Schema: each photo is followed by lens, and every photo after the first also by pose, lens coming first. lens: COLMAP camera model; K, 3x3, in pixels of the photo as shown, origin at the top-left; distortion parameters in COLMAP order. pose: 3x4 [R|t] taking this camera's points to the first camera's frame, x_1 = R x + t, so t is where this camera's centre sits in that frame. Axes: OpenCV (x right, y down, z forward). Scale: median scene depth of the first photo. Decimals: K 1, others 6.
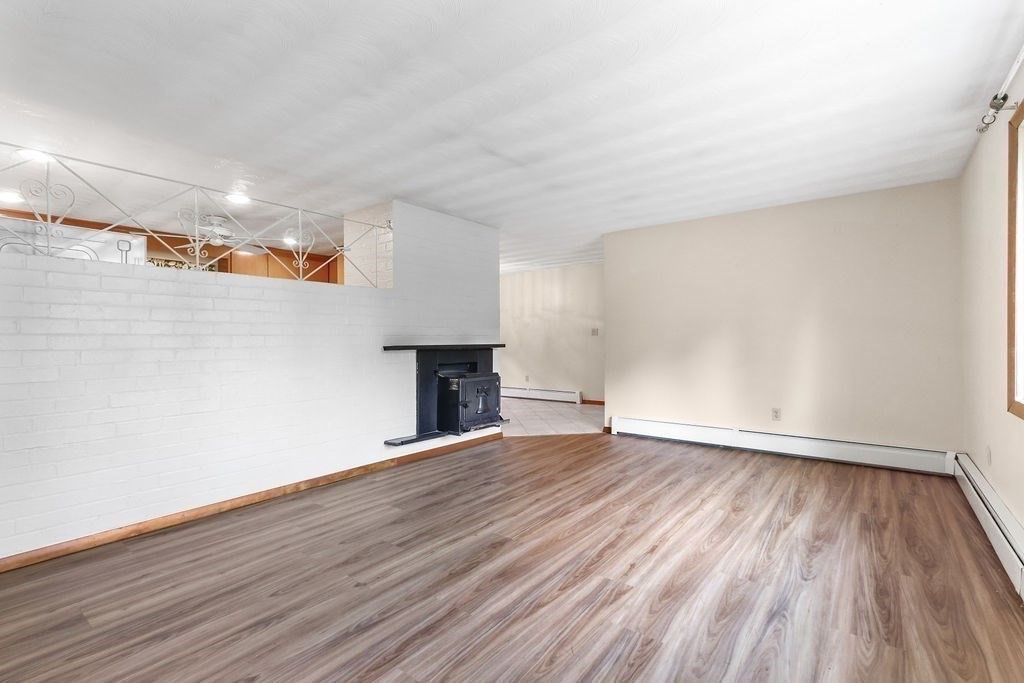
lens RADIAL K [[473.0, 0, 510.5], [0, 473.0, 340.5], [0, 0, 1]] dist [-0.000520, 0.001399]
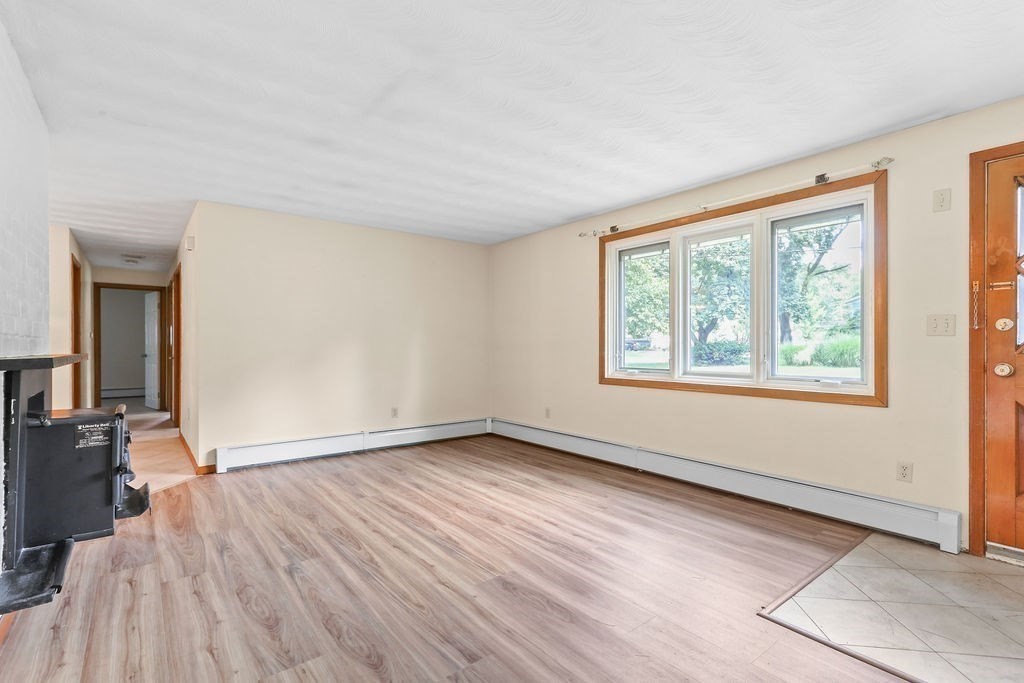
lens RADIAL K [[473.0, 0, 510.8], [0, 473.0, 344.9], [0, 0, 1]] dist [-0.000520, 0.001399]
pose [[0.236066, 0.008732, 0.971698, -0.665245], [-0.000232, 0.999960, -0.008929, 0.002833], [-0.971737, 0.001882, 0.236059, 0.613540]]
